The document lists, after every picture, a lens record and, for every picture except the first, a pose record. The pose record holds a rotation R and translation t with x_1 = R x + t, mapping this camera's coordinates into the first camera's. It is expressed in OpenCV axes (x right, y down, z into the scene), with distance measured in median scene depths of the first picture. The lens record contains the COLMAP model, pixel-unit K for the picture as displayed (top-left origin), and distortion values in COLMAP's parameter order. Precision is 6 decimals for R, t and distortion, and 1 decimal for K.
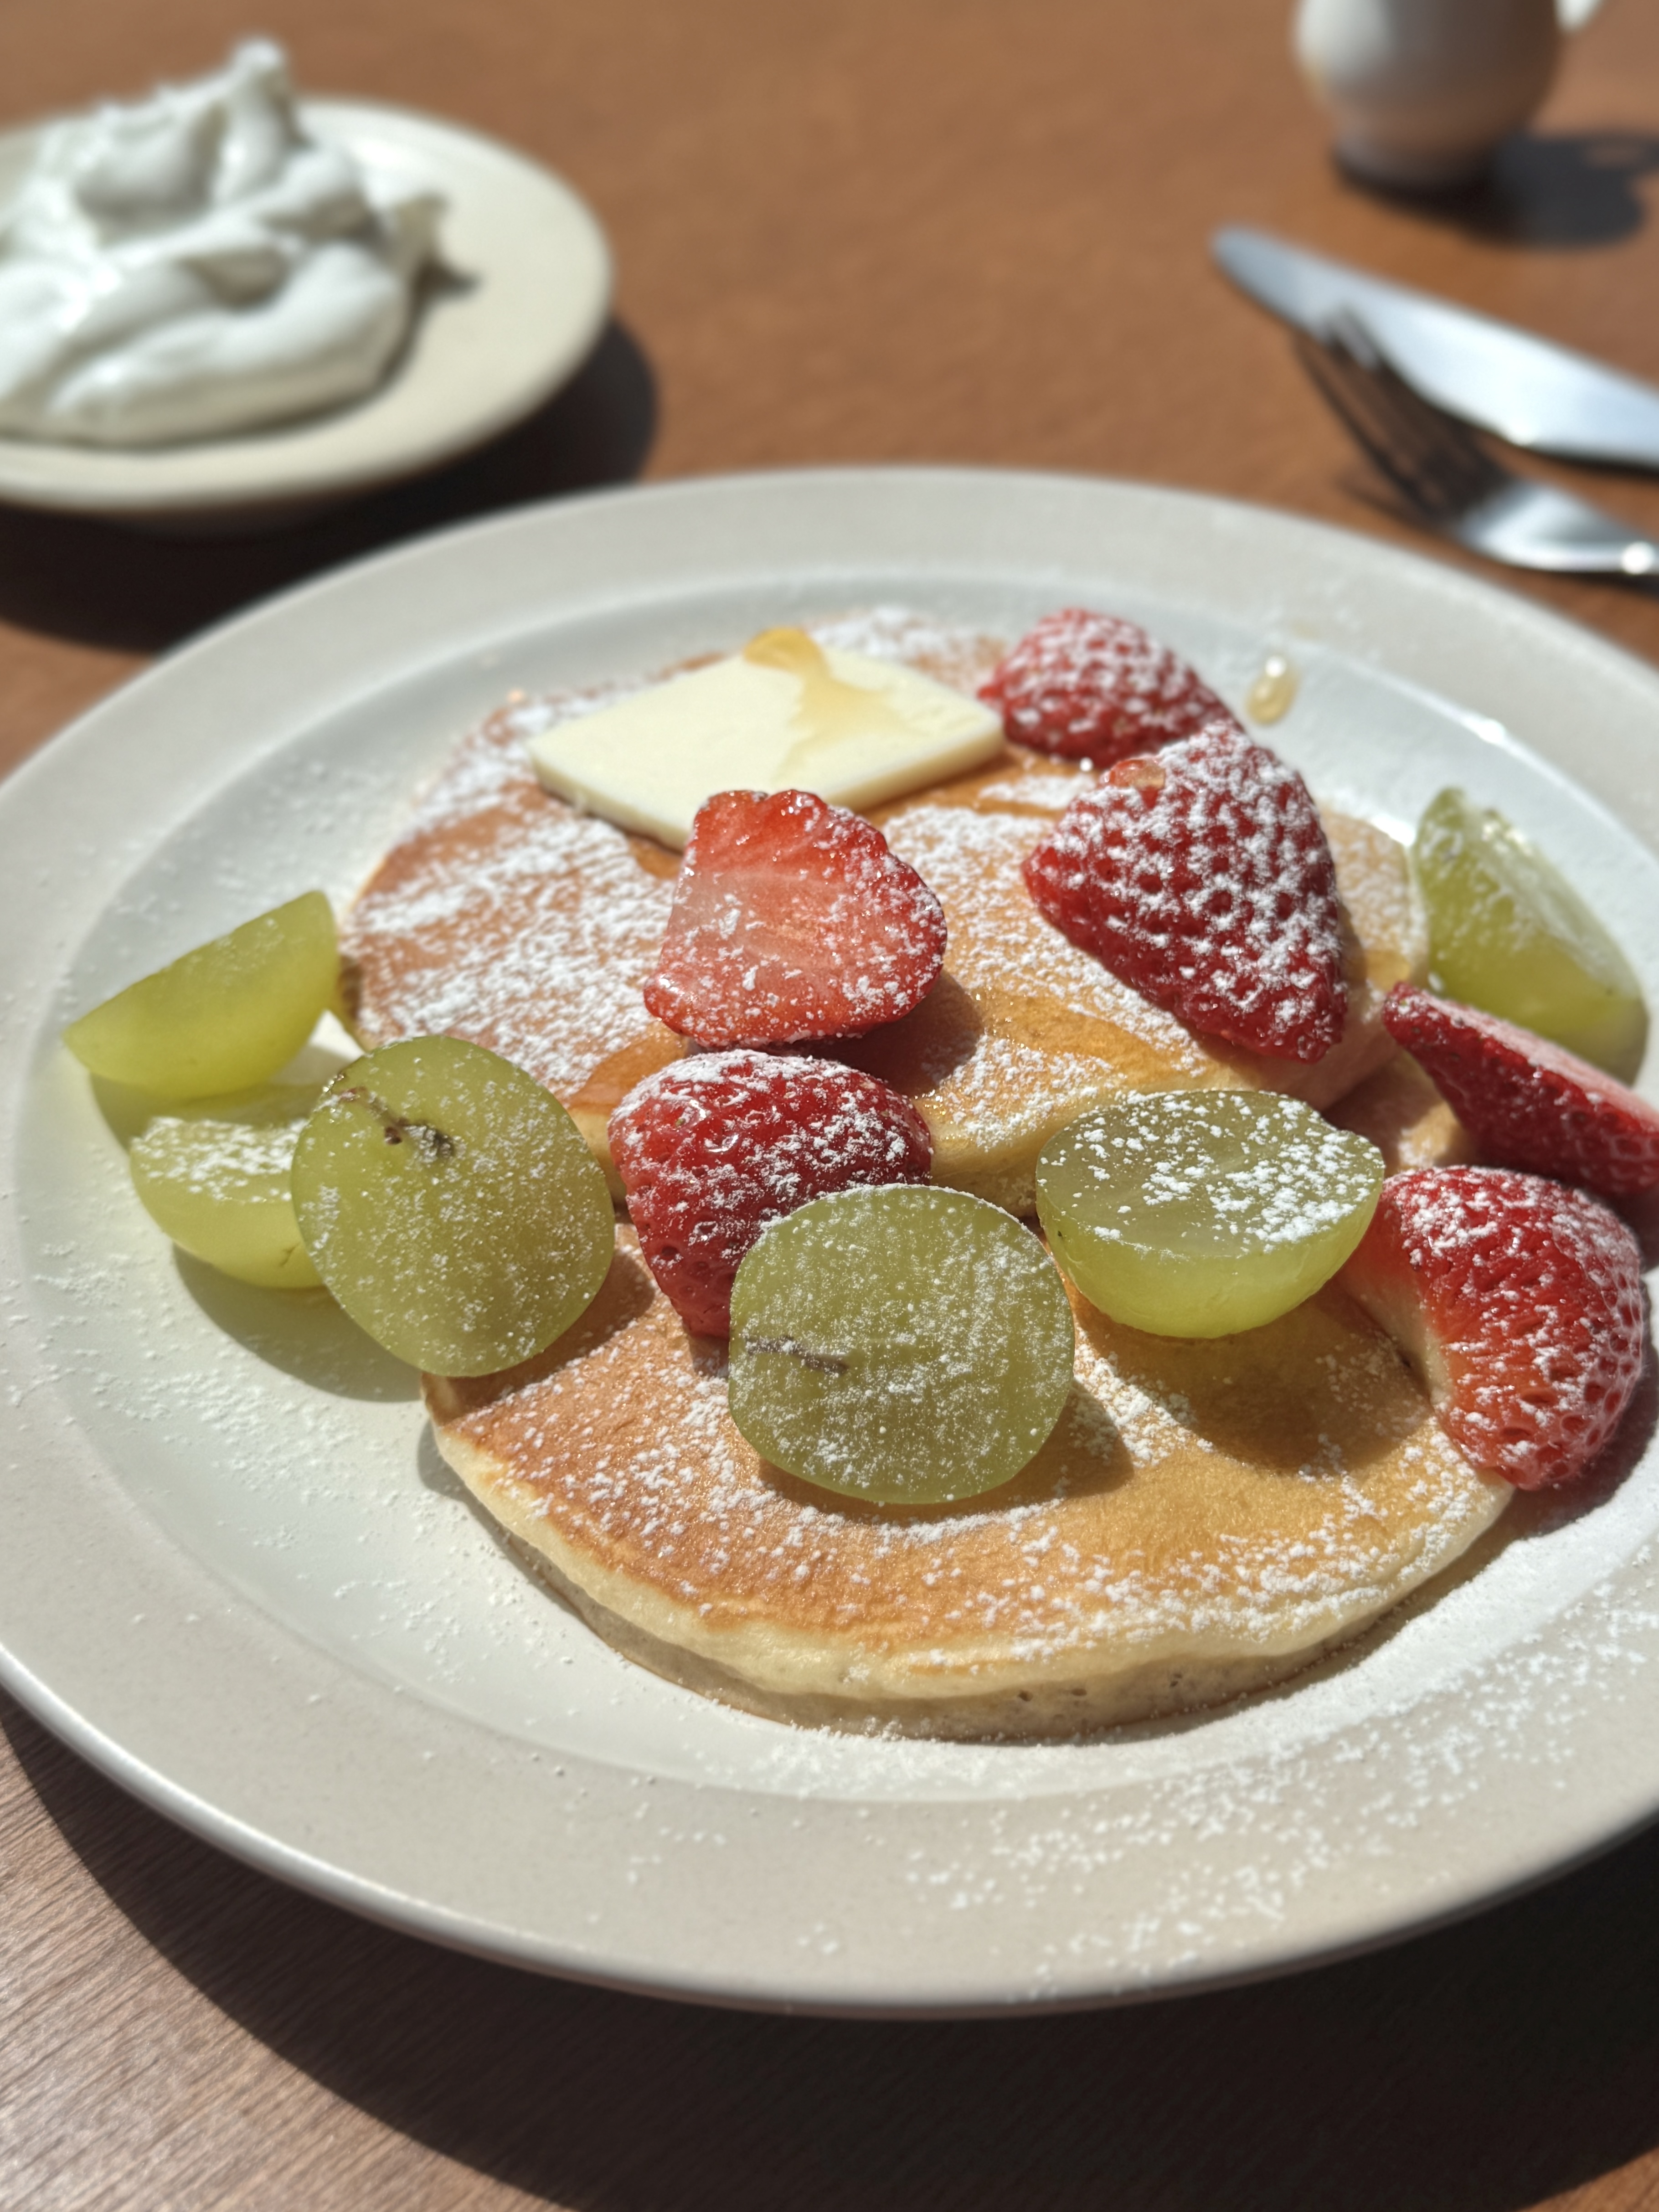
lens RADIAL K [[2566.4, 0, 838.9], [0, 2566.4, 1097.1], [0, 0, 1]] dist [0.113559, 0.000000]
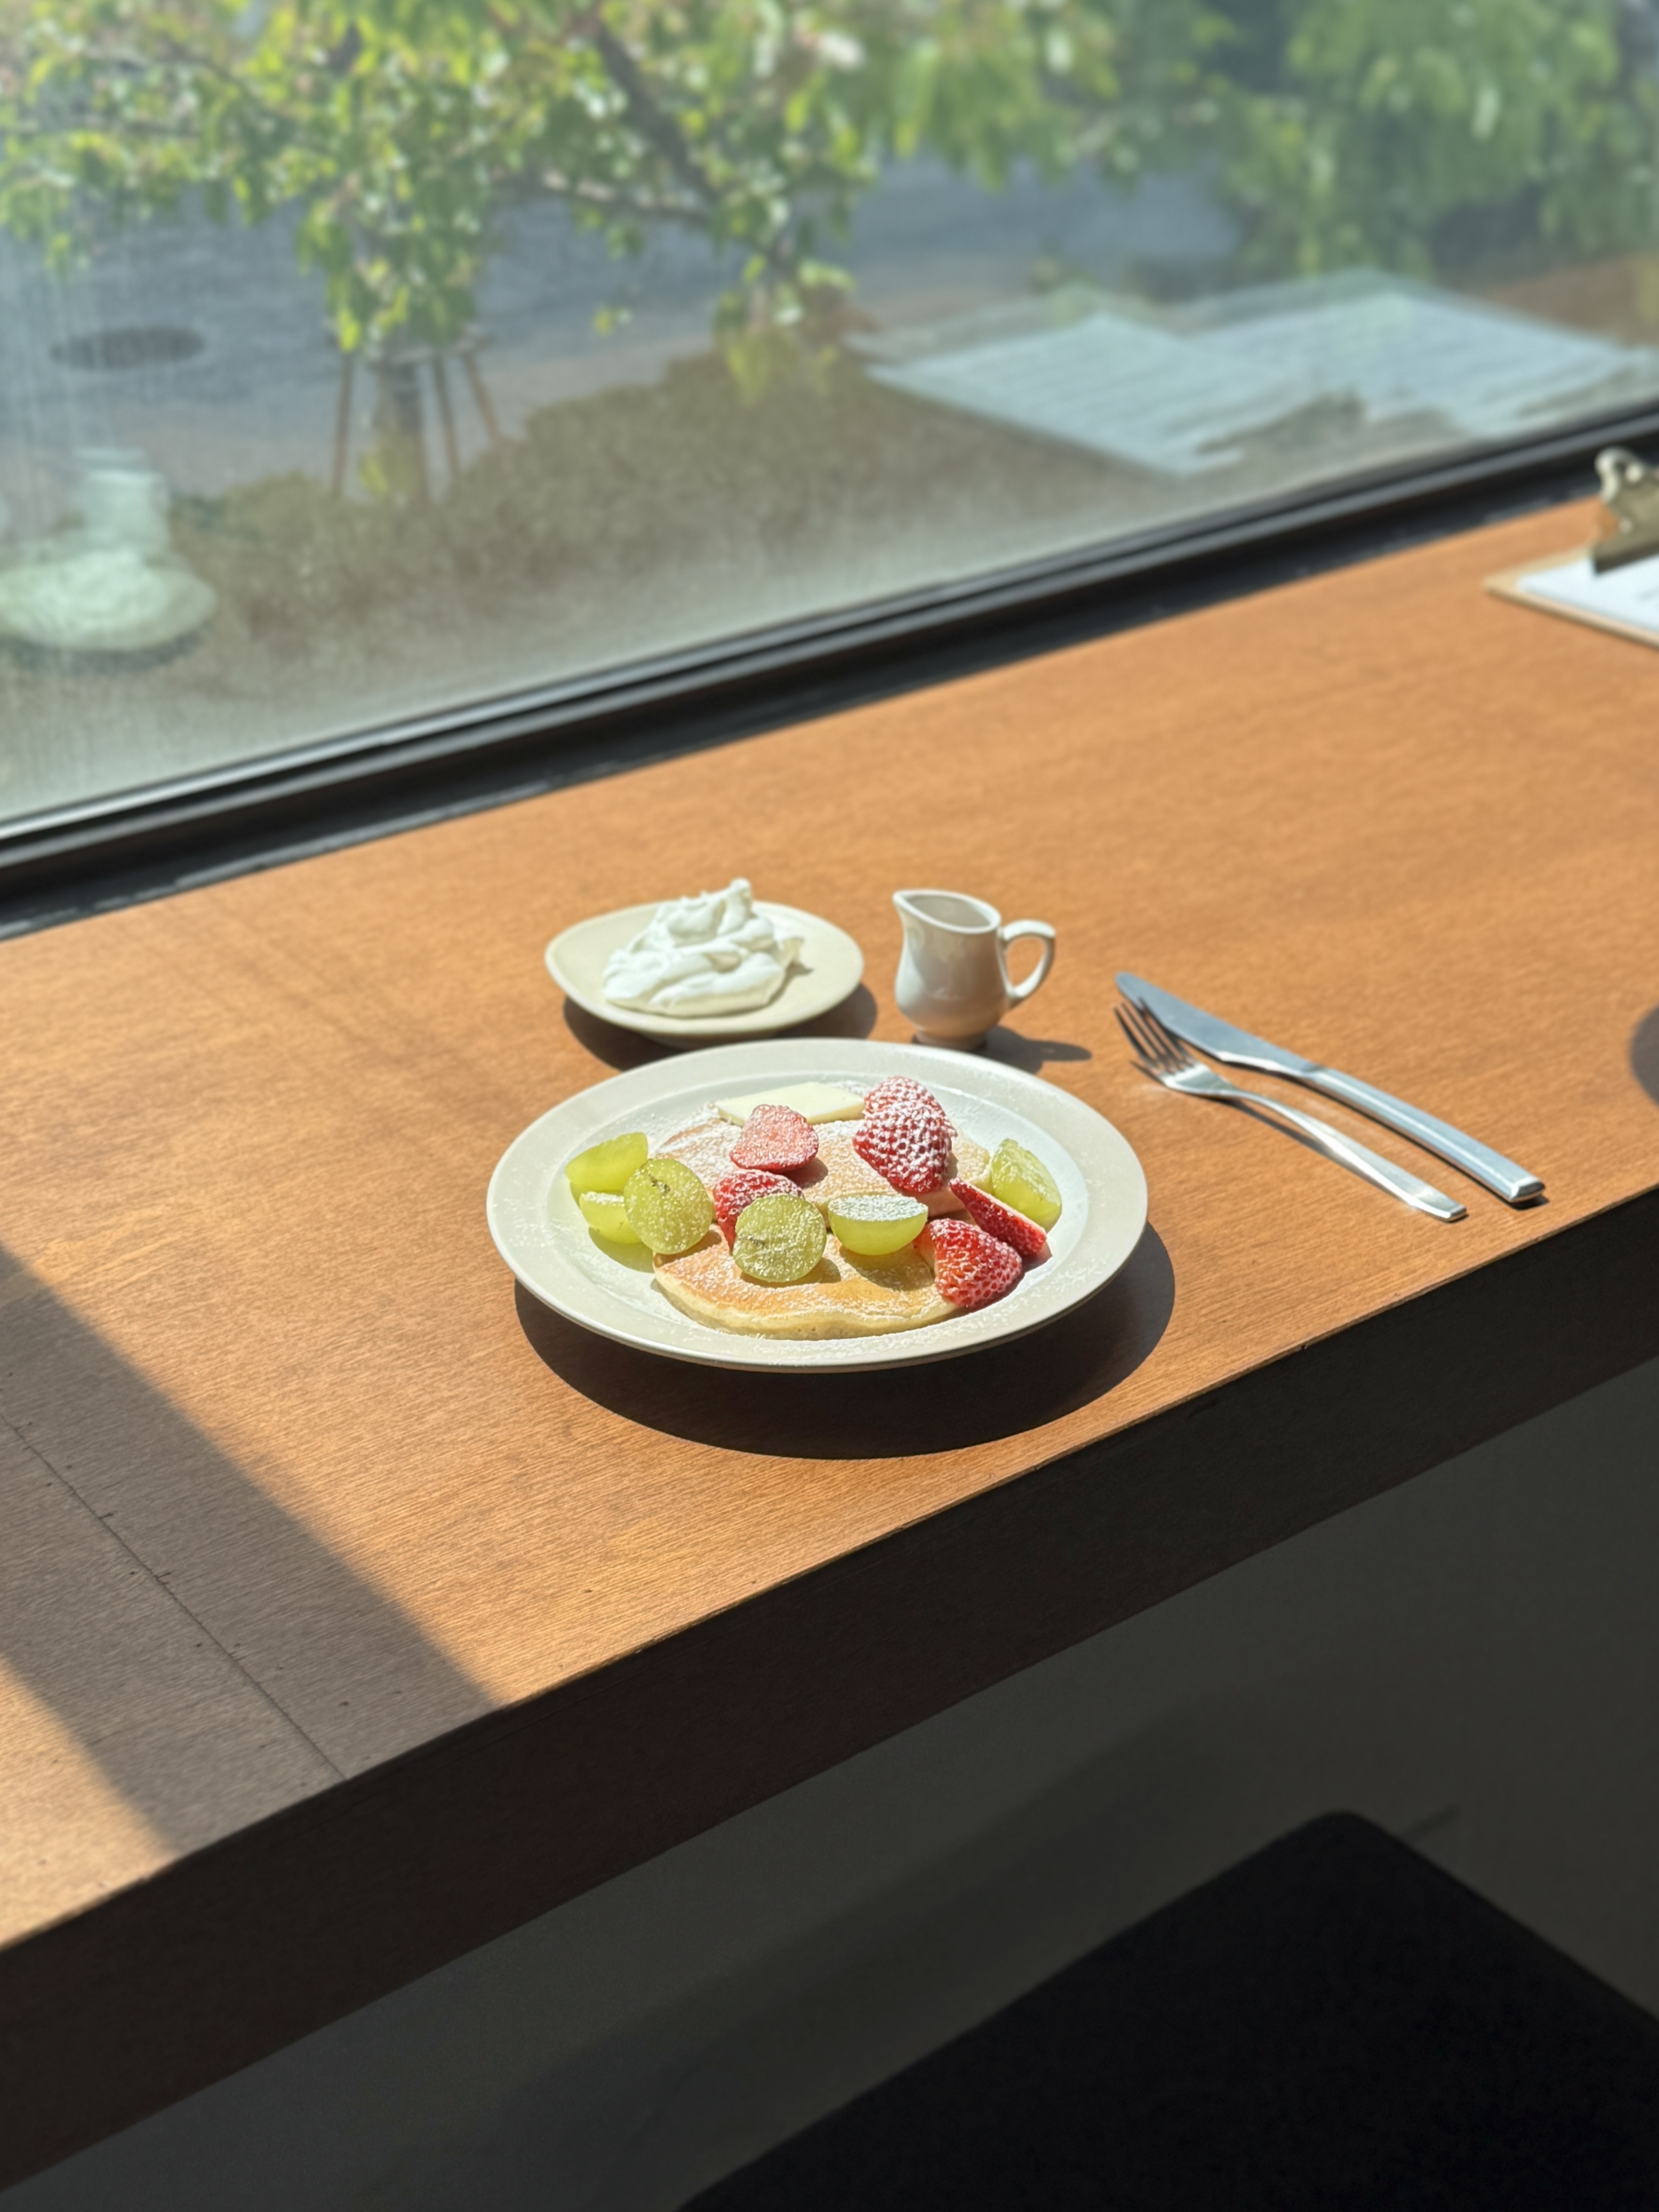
lens RADIAL K [[2841.0, 0, 827.4], [0, 2841.0, 1106.2], [0, 0, 1]] dist [-0.005102, 0.000000]
pose [[0.982253, 0.068645, -0.174549, 0.727201], [-0.115501, 0.954611, -0.274550, 0.945159], [0.147779, 0.289838, 0.945598, -2.656089]]
